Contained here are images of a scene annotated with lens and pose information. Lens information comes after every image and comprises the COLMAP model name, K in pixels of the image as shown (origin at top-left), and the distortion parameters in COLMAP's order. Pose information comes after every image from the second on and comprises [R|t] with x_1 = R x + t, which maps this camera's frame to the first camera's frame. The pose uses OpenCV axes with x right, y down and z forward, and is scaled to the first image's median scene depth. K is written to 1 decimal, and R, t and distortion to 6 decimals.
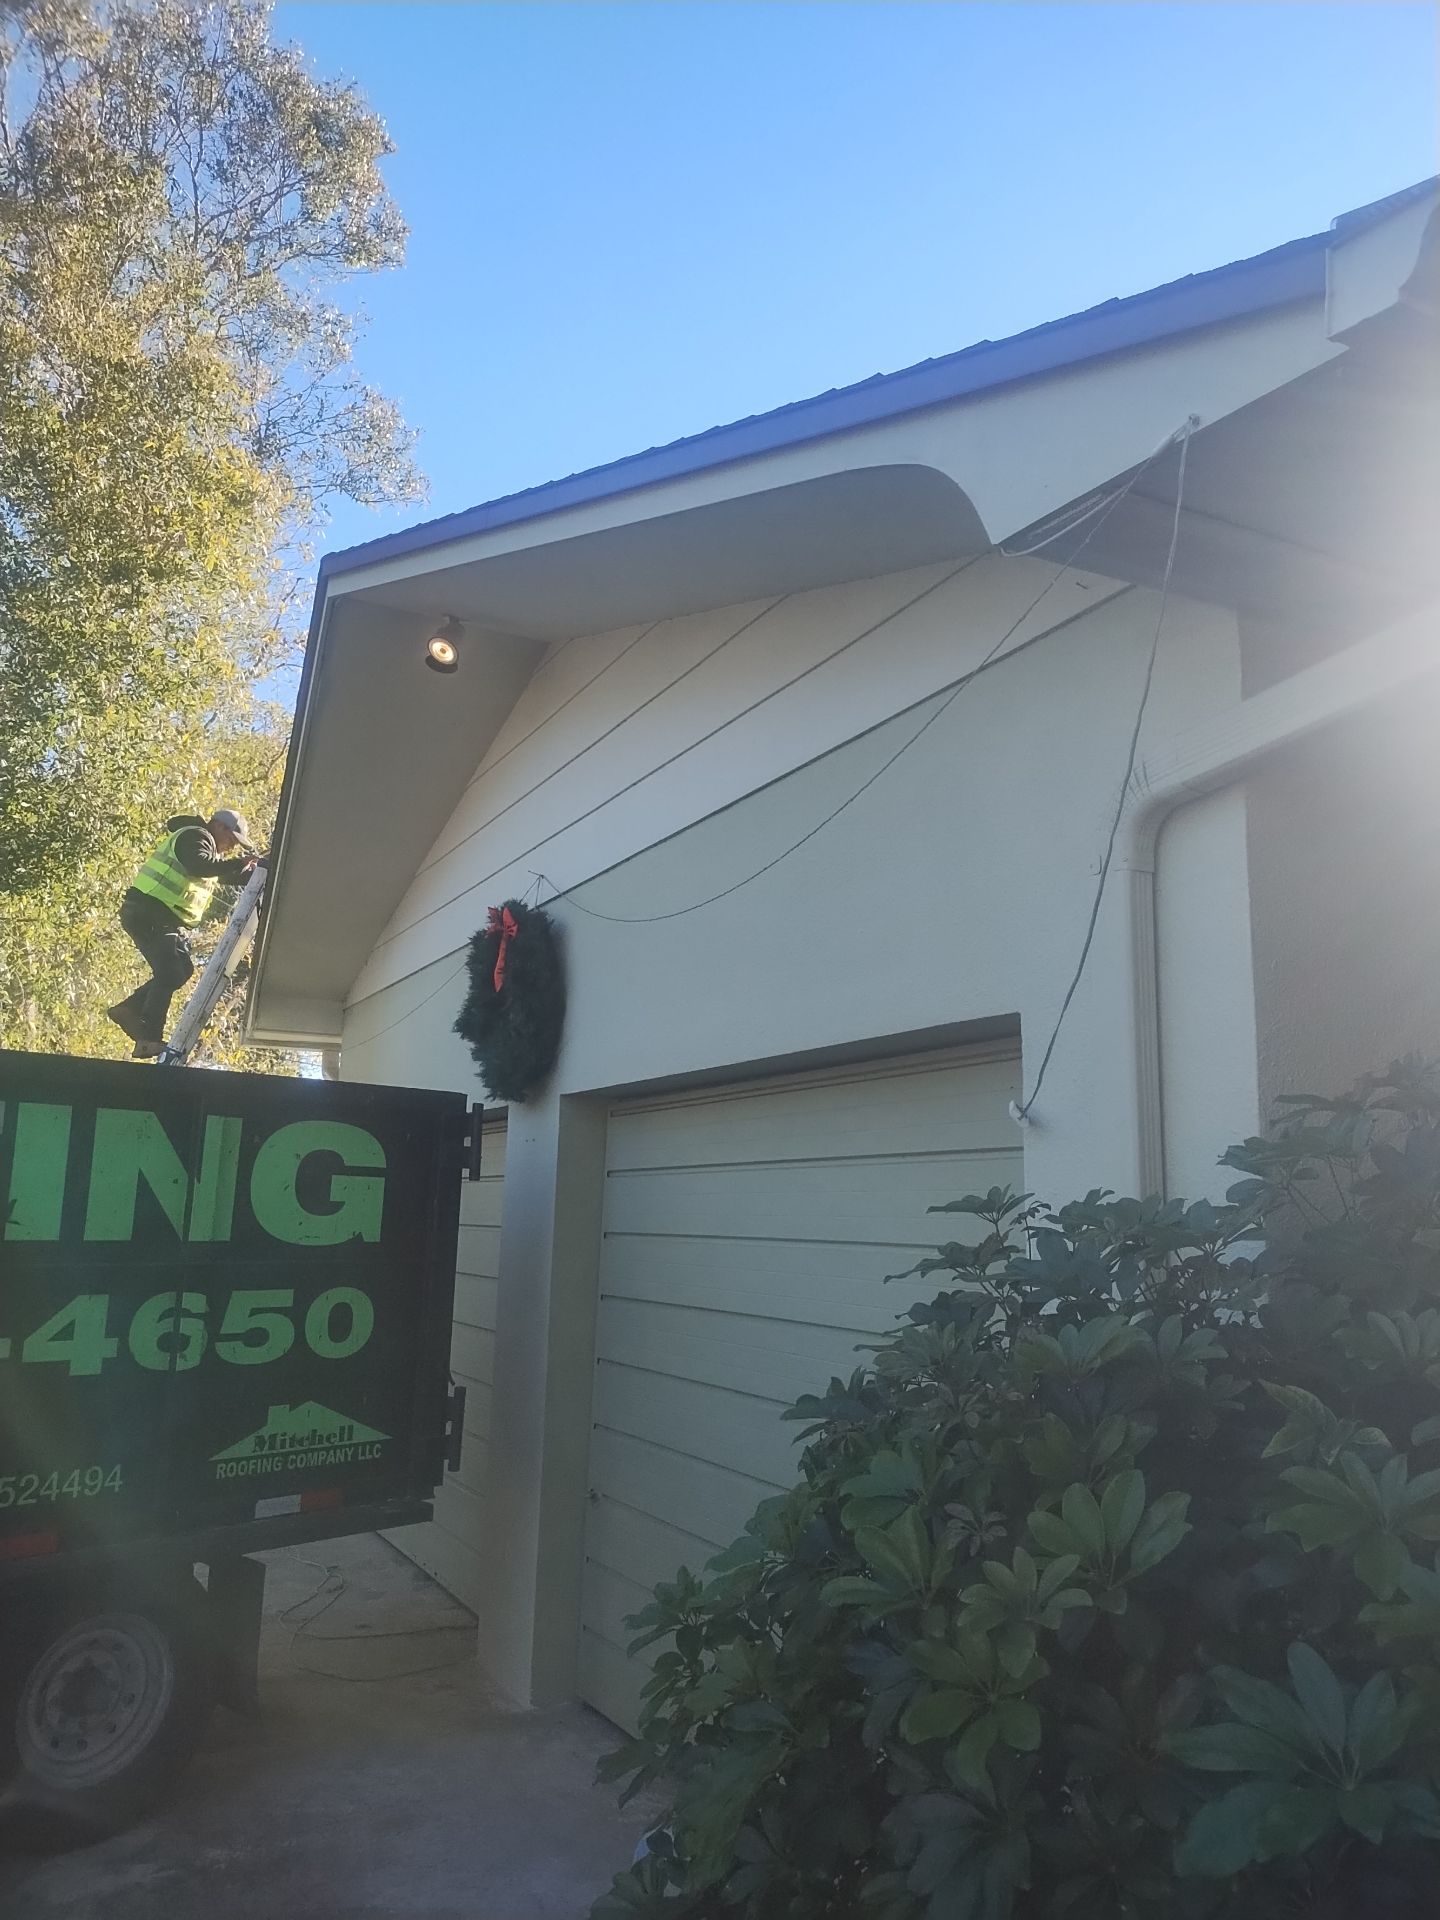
lens RADIAL K [[1428.1, 0, 720.0], [0, 1428.1, 960.0], [0, 0, 1]] dist [0.057319, -0.046966]
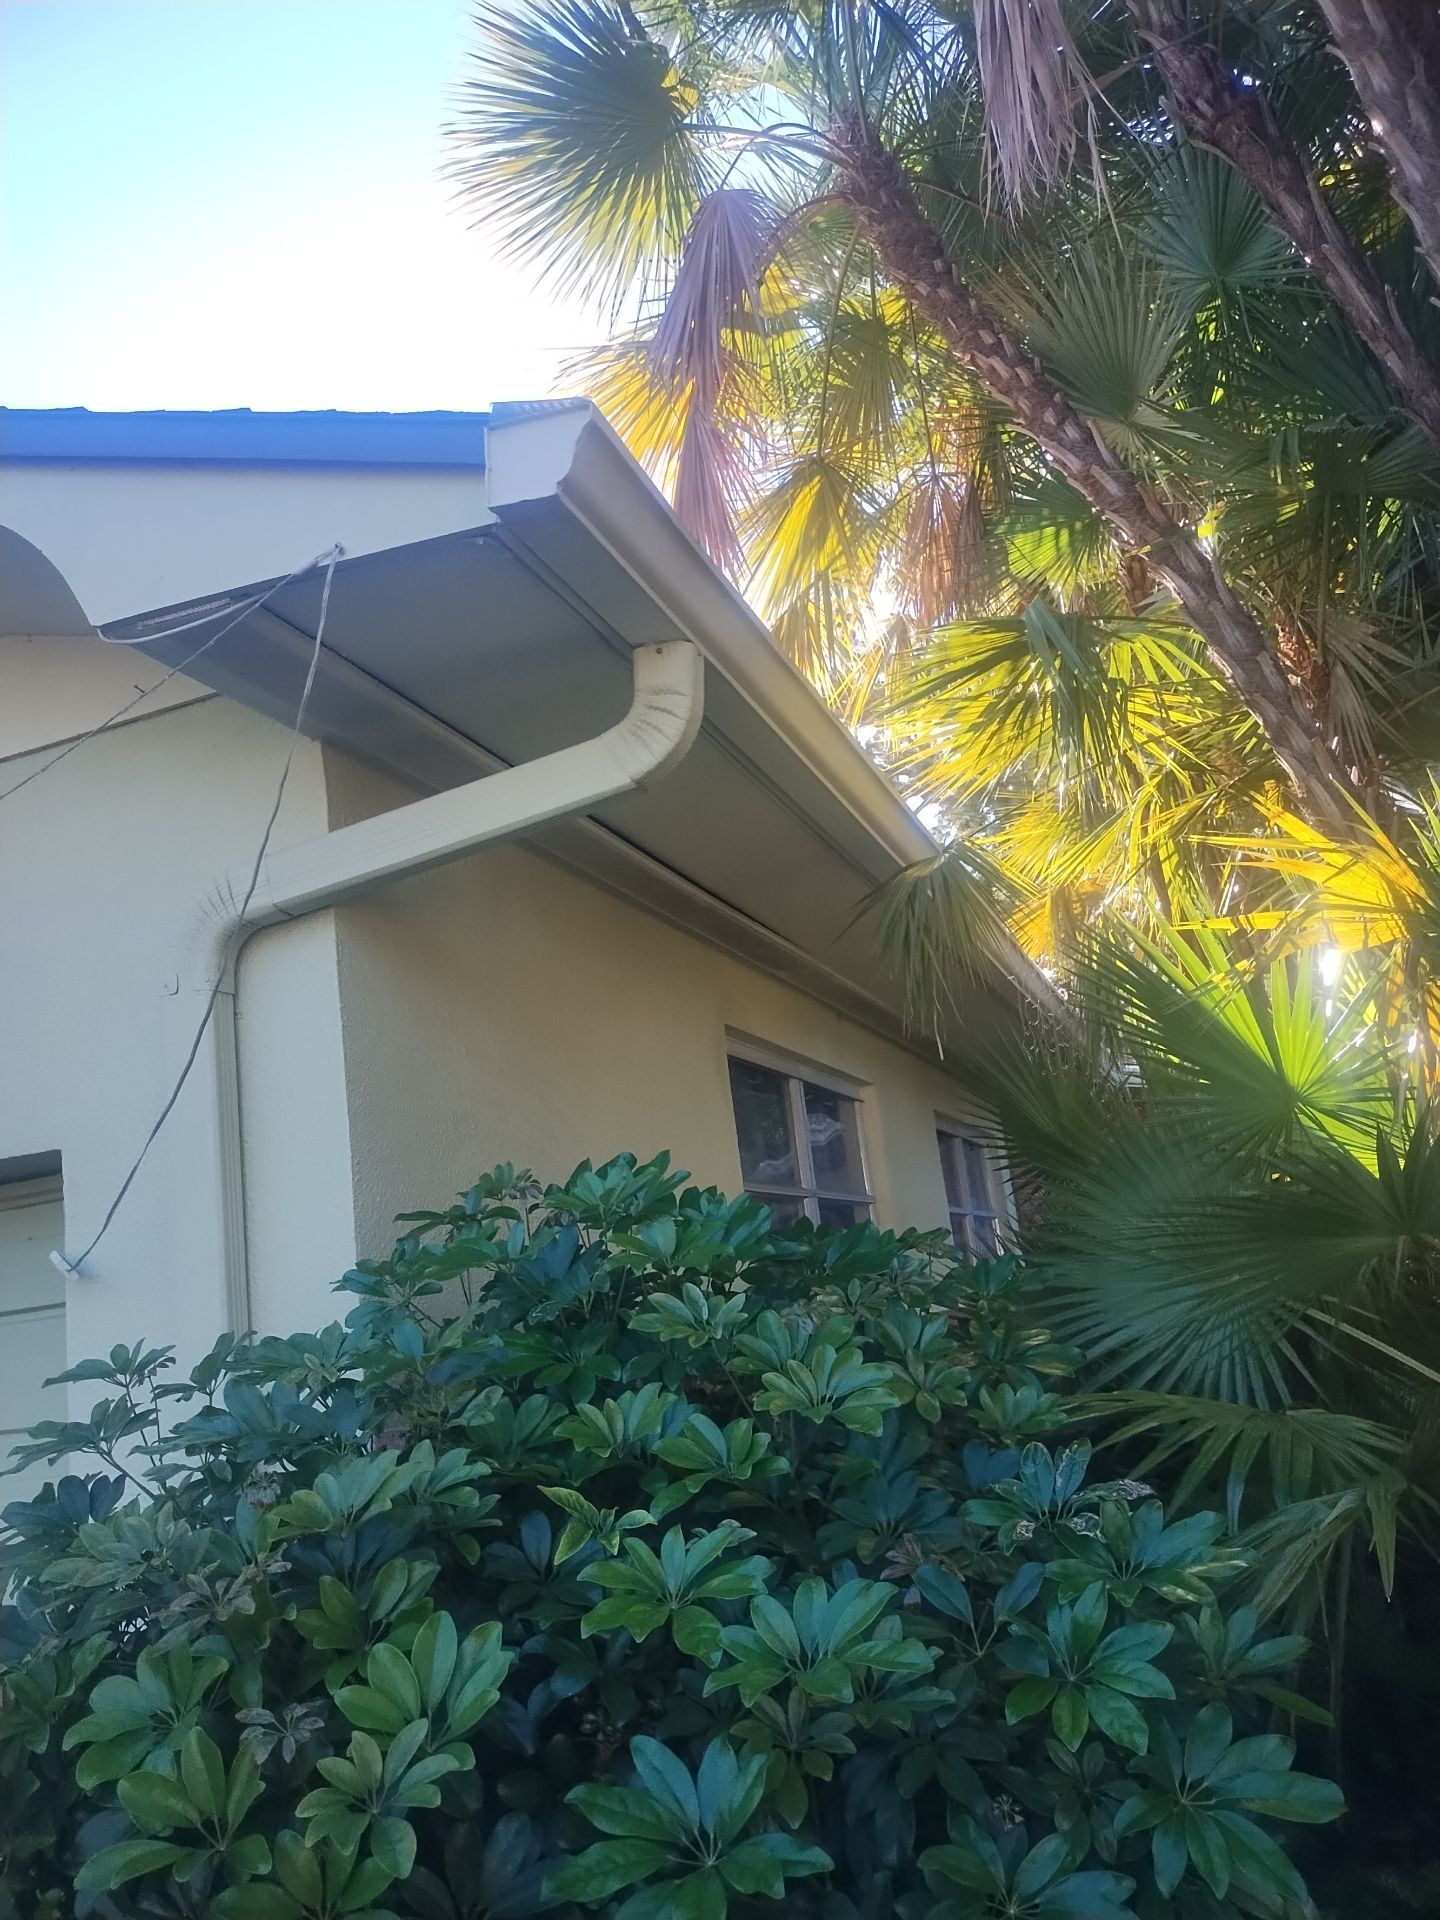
lens RADIAL K [[1435.8, 0, 720.0], [0, 1435.8, 960.0], [0, 0, 1]] dist [0.002040, -0.005102]
pose [[0.729989, 0.046099, 0.681902, -0.178316], [0.019861, 0.995871, -0.088586, 0.012068], [-0.683170, 0.078210, 0.726059, 0.120155]]
